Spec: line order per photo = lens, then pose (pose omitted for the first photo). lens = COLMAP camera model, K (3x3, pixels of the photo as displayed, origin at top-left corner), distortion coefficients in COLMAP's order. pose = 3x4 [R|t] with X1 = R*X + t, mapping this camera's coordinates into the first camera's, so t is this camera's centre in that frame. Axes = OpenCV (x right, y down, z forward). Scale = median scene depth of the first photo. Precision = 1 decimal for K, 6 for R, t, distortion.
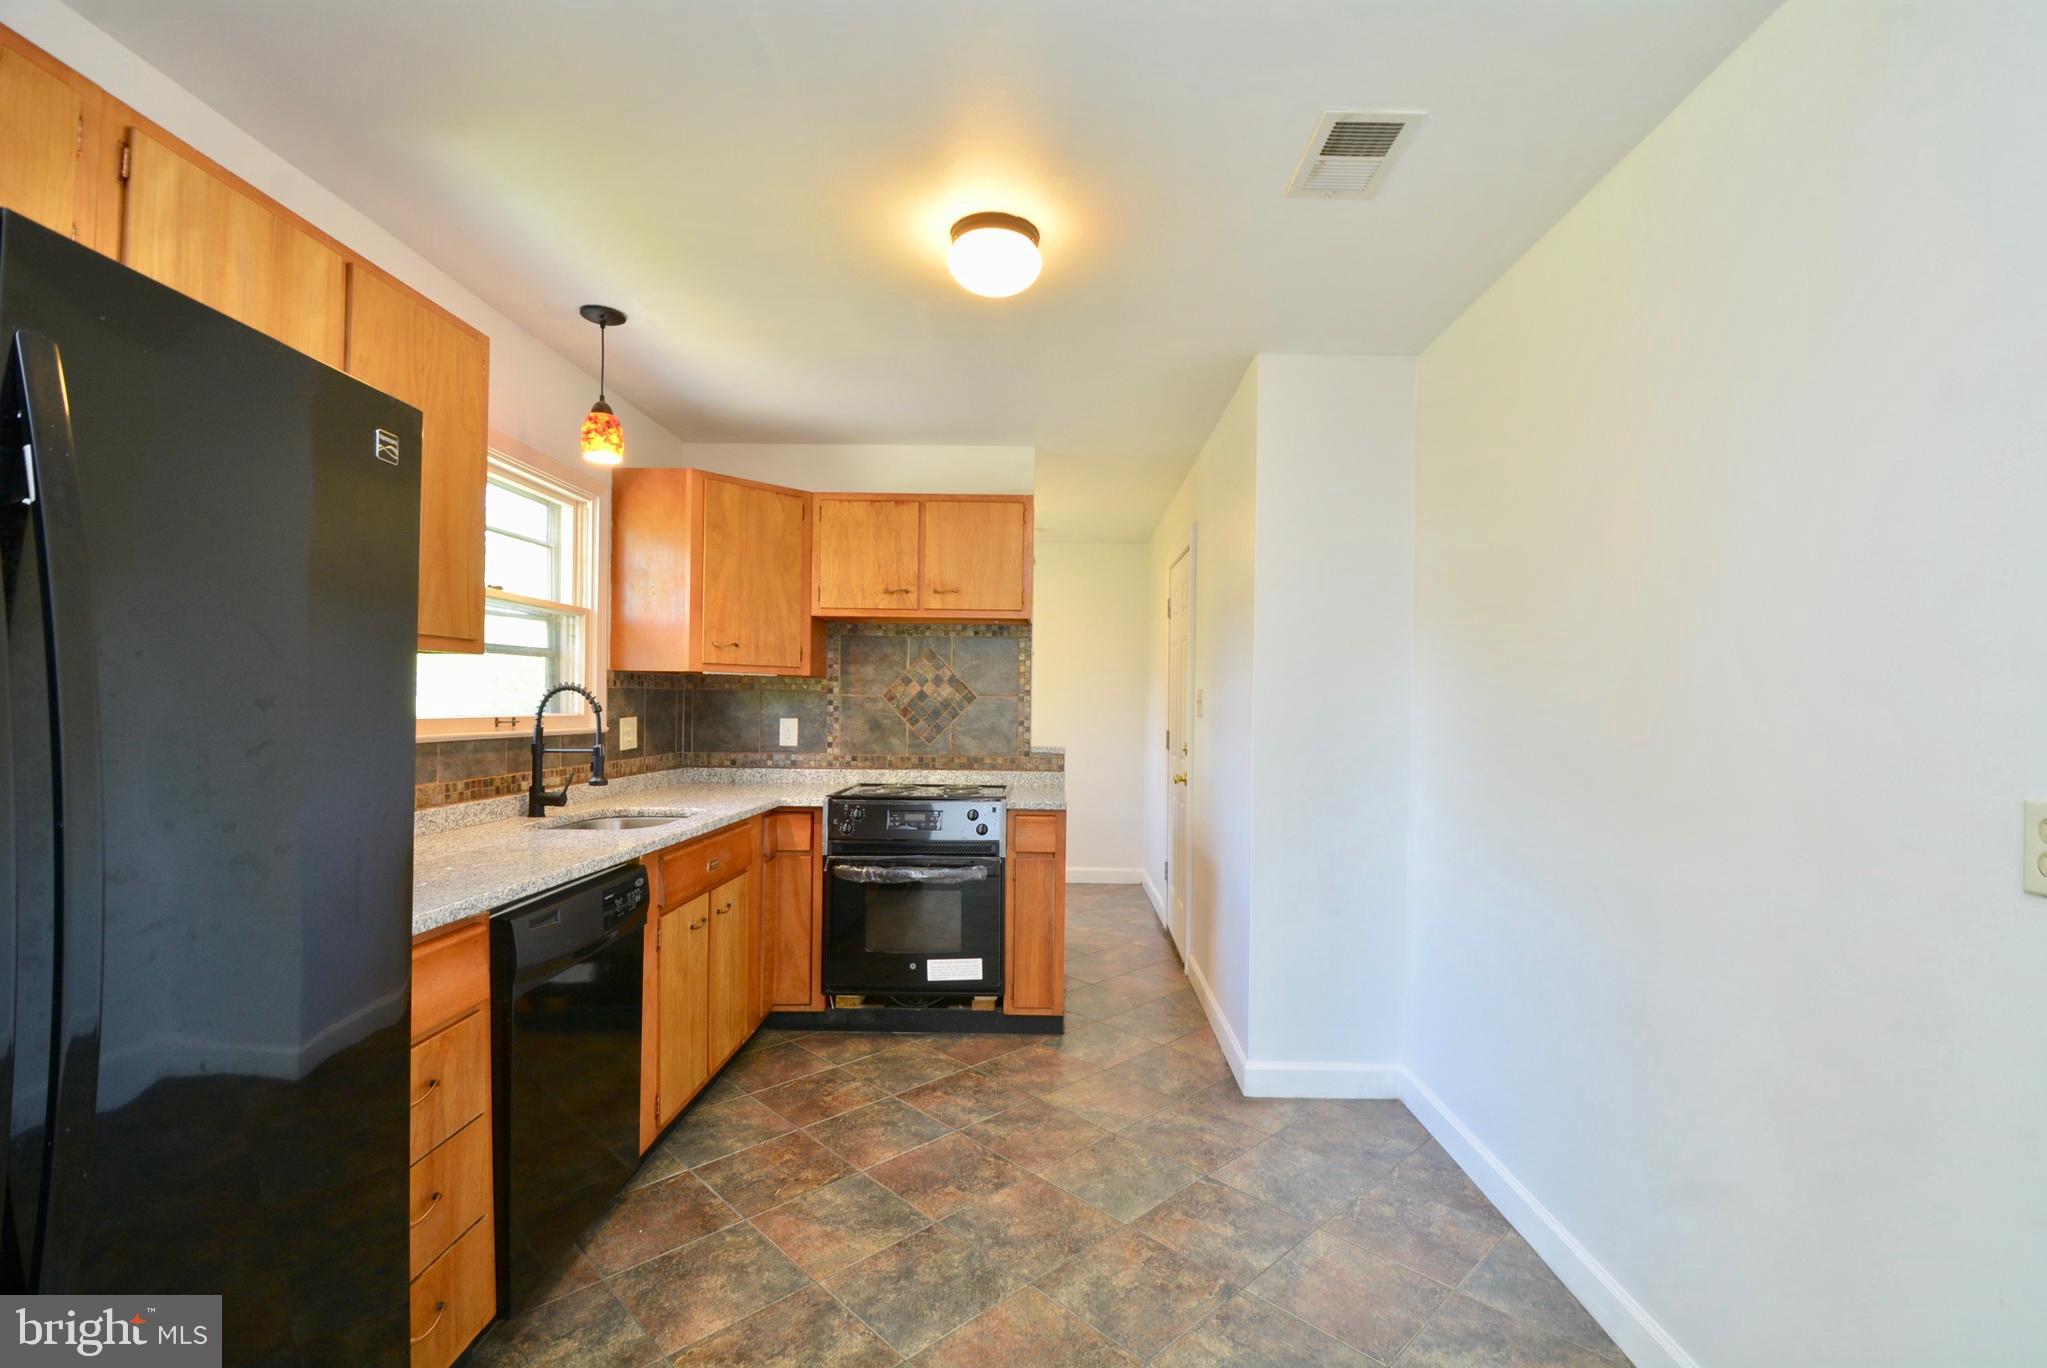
lens RADIAL K [[899.5, 0, 1050.3], [0, 899.5, 703.6], [0, 0, 1]] dist [0.013777, -0.018864]
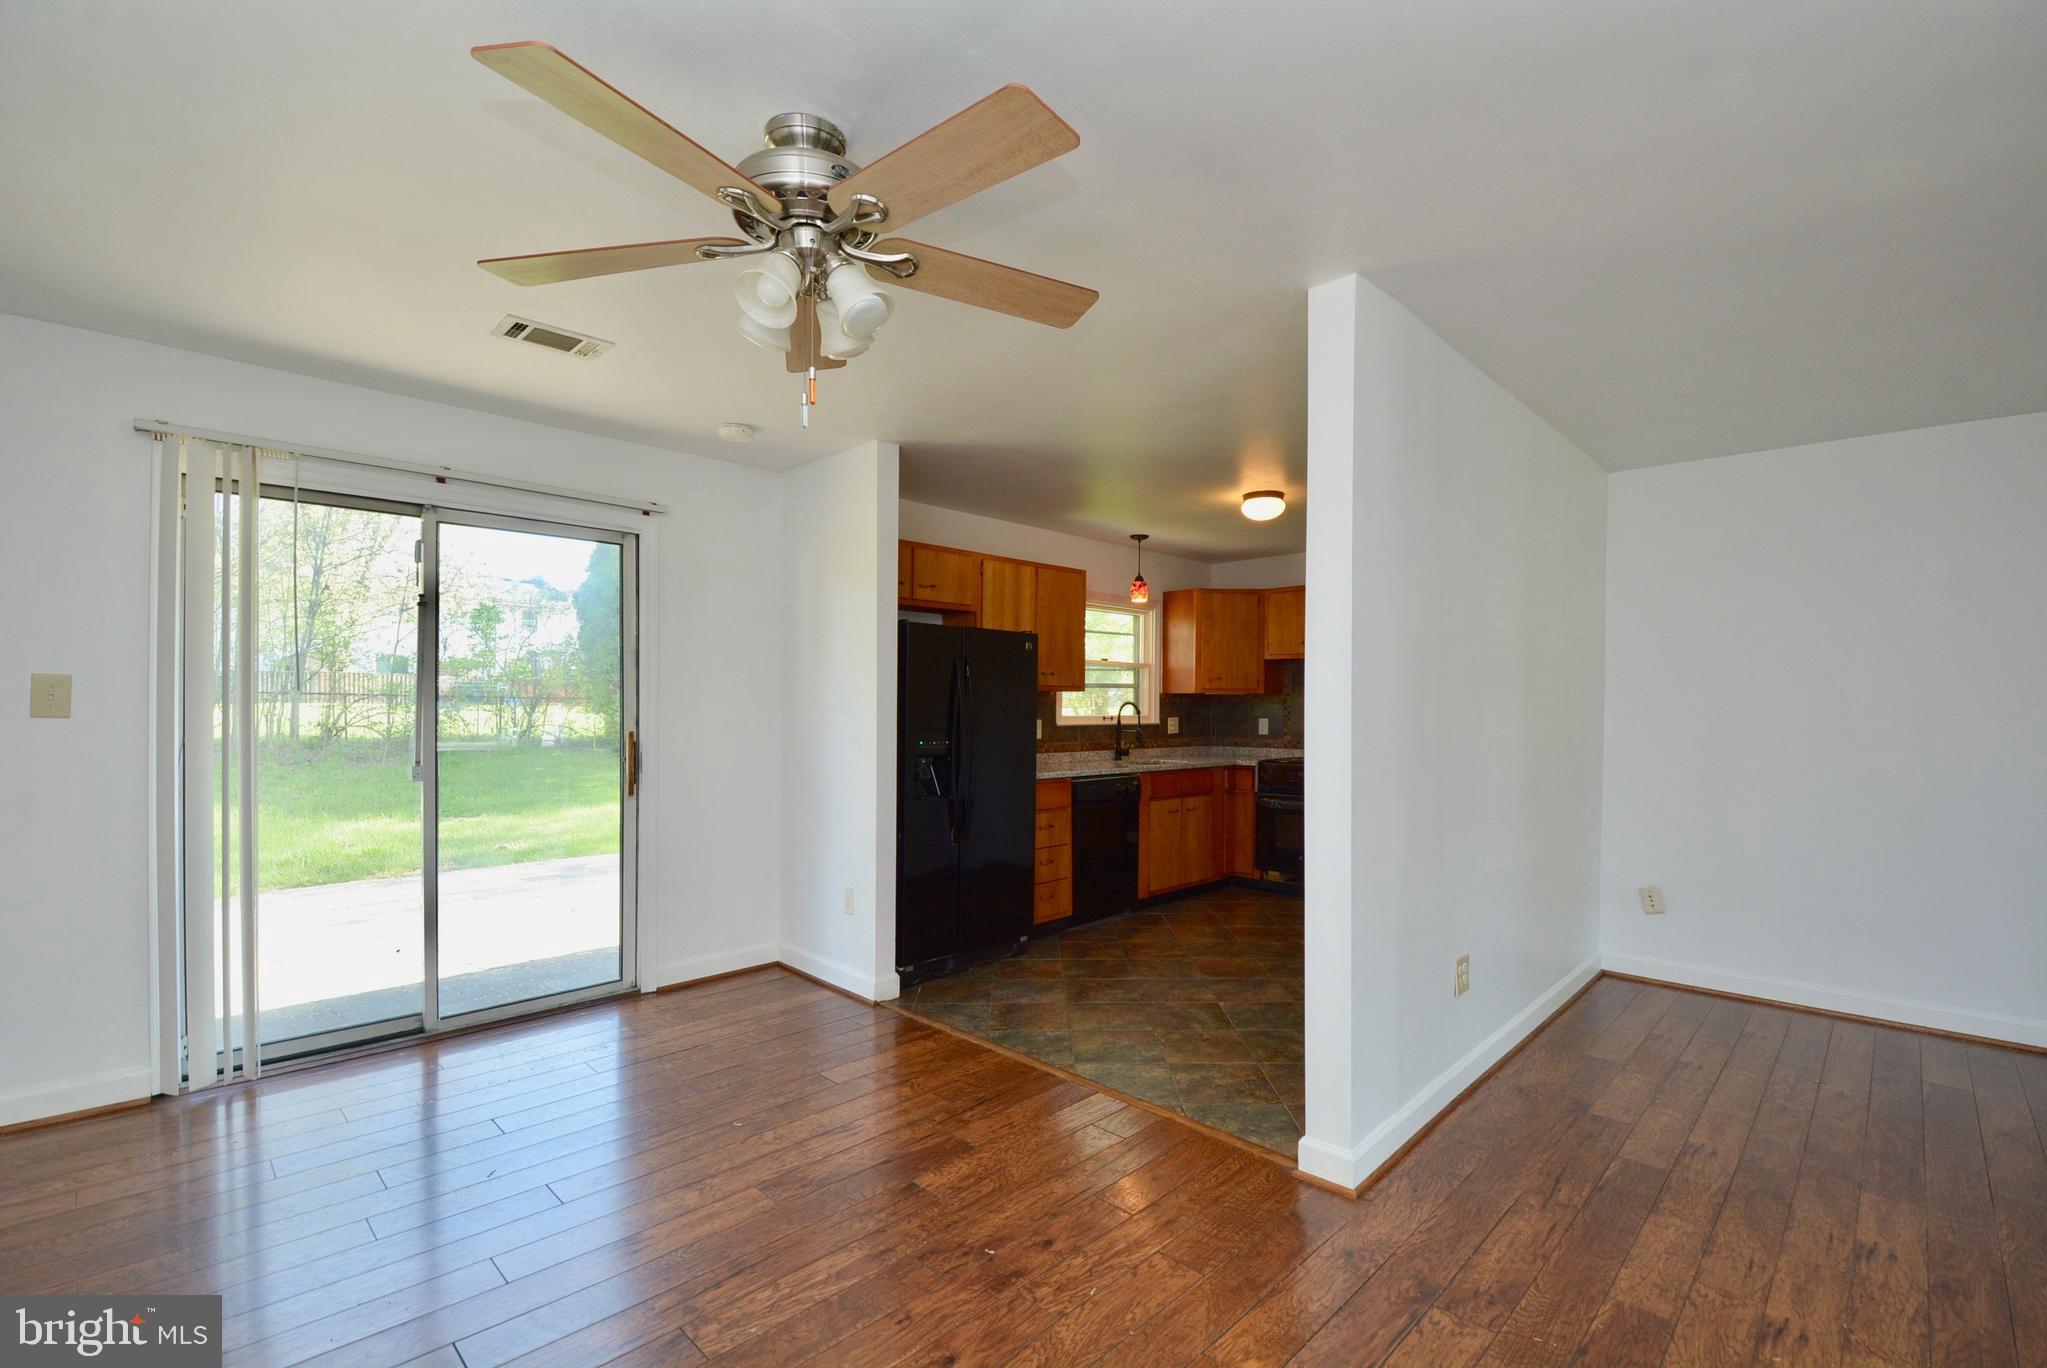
lens RADIAL K [[899.5, 0, 1042.3], [0, 899.5, 701.8], [0, 0, 1]] dist [0.013777, -0.018864]
pose [[0.722379, -0.009702, -0.691429, 0.754955], [0.003724, 0.999942, -0.010140, 0.000734], [0.691487, 0.004750, 0.722373, -0.674207]]
